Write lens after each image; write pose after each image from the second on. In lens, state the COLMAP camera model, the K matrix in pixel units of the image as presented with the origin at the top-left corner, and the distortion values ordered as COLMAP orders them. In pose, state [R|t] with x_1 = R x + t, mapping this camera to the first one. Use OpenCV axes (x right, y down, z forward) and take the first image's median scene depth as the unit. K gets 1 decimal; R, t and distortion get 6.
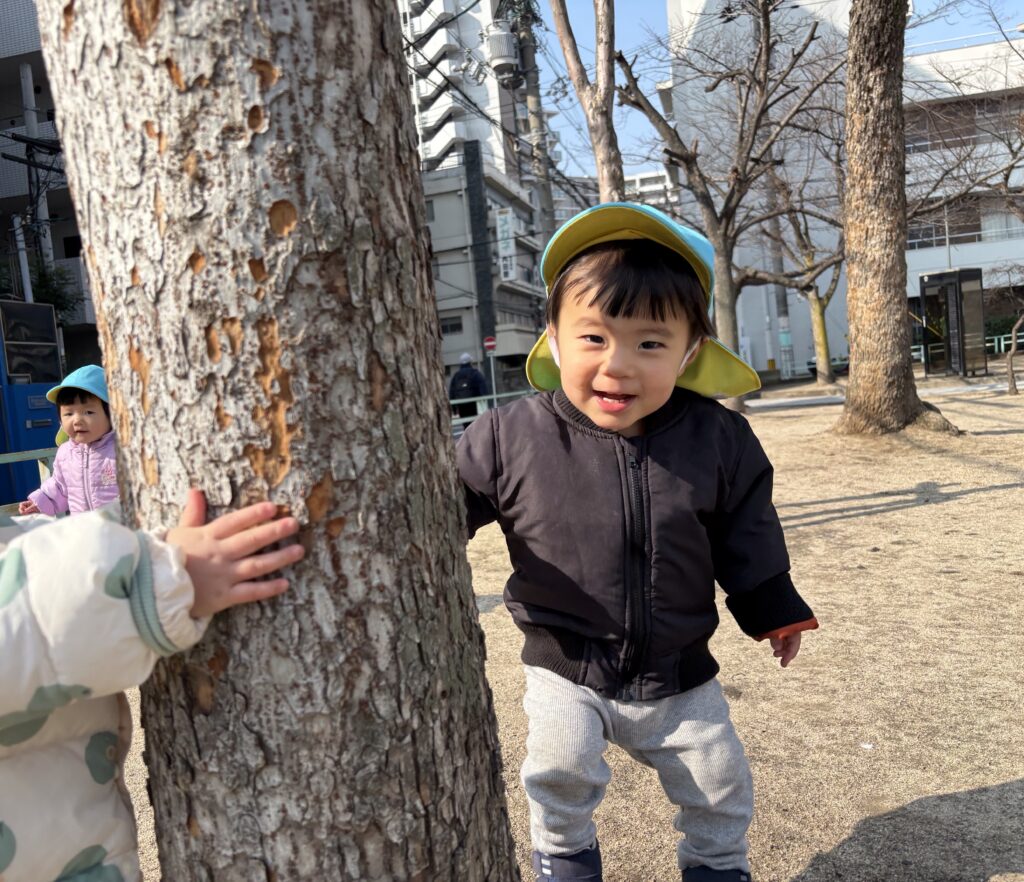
lens RADIAL K [[889.8, 0, 511.1], [0, 889.8, 438.3], [0, 0, 1]] dist [0.009501, -0.015435]
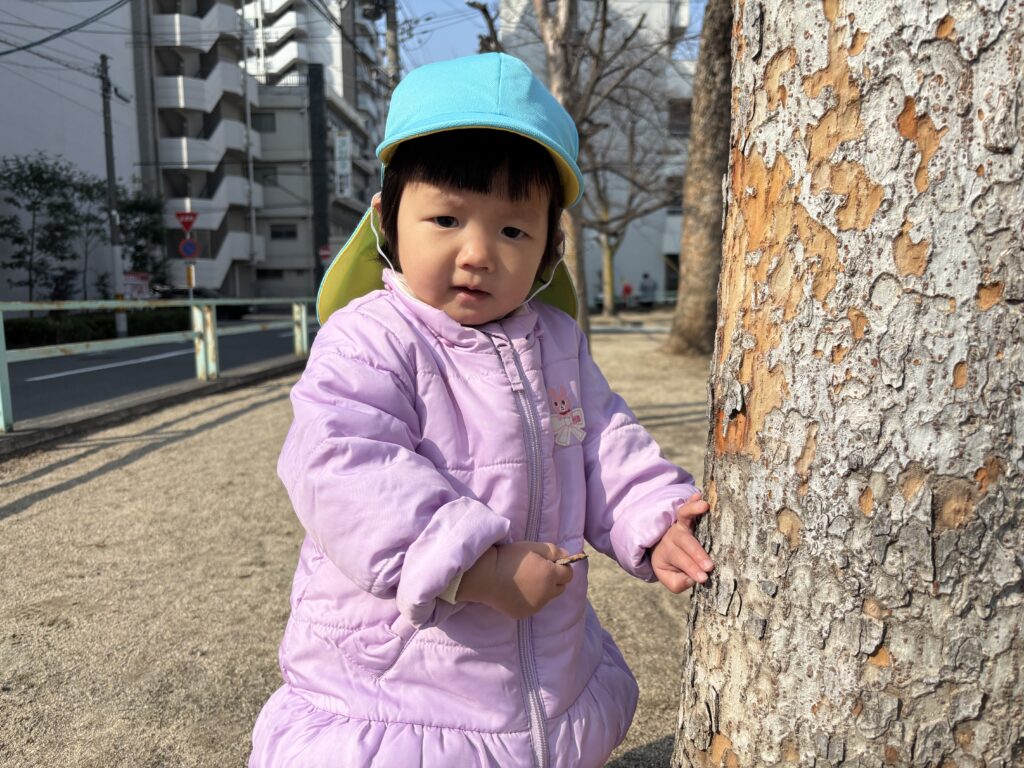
lens RADIAL K [[763.4, 0, 512.8], [0, 763.4, 389.0], [0, 0, 1]] dist [0.001817, -0.004868]
pose [[0.954177, 0.061162, 0.292926, -0.140790], [-0.074264, 0.996665, 0.033806, 0.024072], [-0.289881, -0.054011, 0.955537, 0.054495]]
